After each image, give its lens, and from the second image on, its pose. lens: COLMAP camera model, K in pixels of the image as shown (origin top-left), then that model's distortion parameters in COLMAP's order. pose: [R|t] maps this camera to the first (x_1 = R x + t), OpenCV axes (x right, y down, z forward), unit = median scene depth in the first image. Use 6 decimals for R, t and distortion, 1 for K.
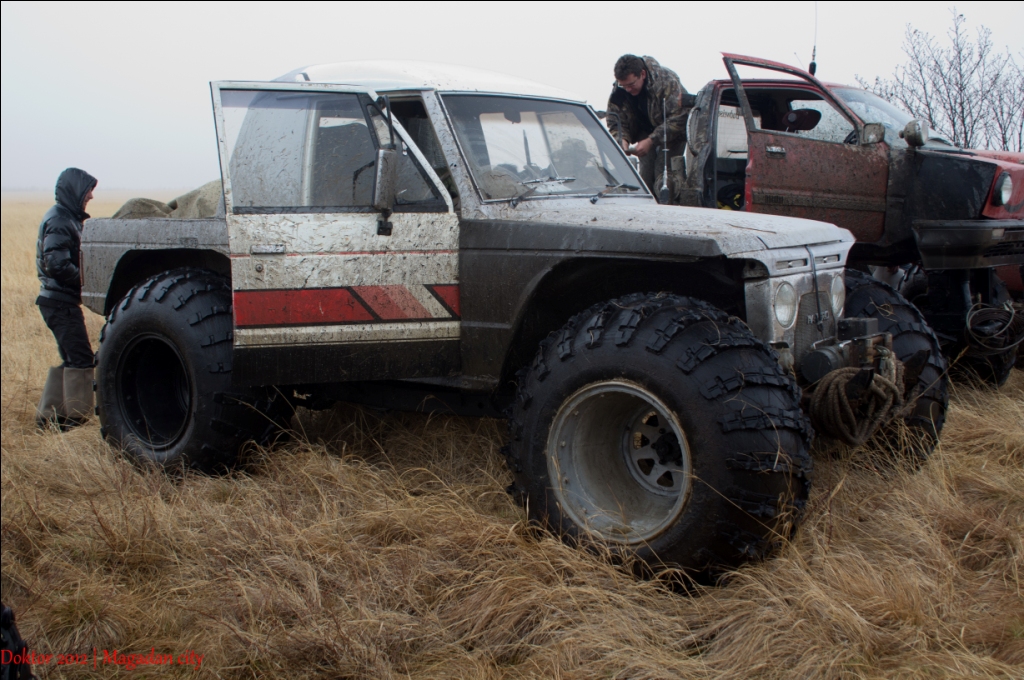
lens RADIAL K [[1217.7, 0, 512.1], [0, 1217.7, 340.9], [0, 0, 1]] dist [-0.124858, 0.000000]
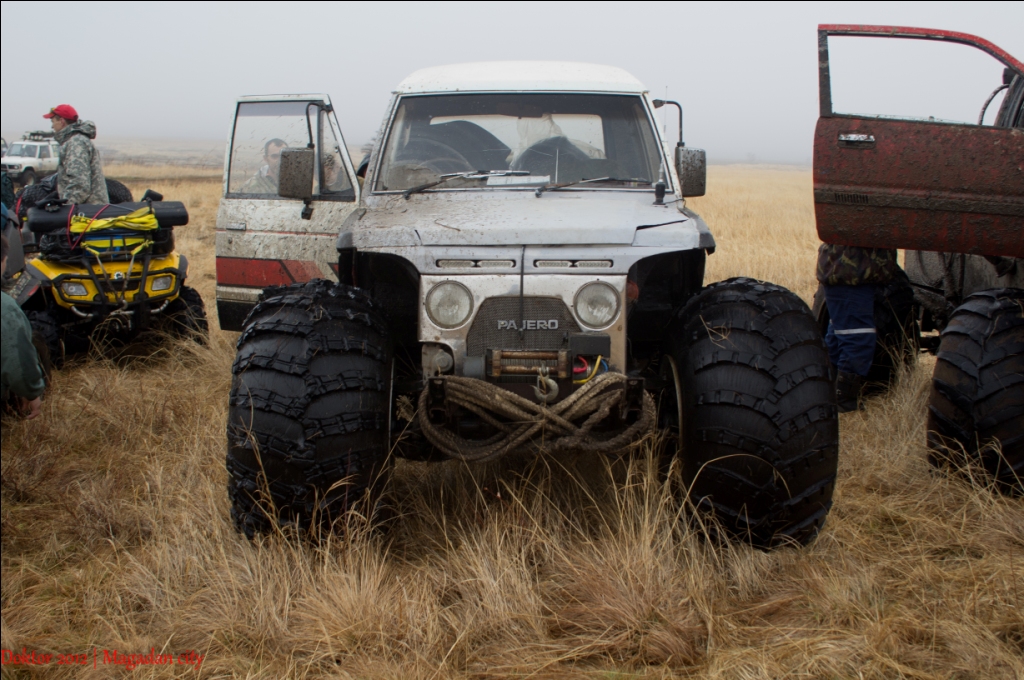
lens RADIAL K [[1217.7, 0, 512.5], [0, 1217.7, 339.2], [0, 0, 1]] dist [-0.124858, 0.000000]
pose [[0.620314, 0.113413, -0.776111, 0.969209], [-0.104049, 0.992644, 0.061893, -0.064885], [0.777422, 0.042361, 0.627552, 0.413275]]
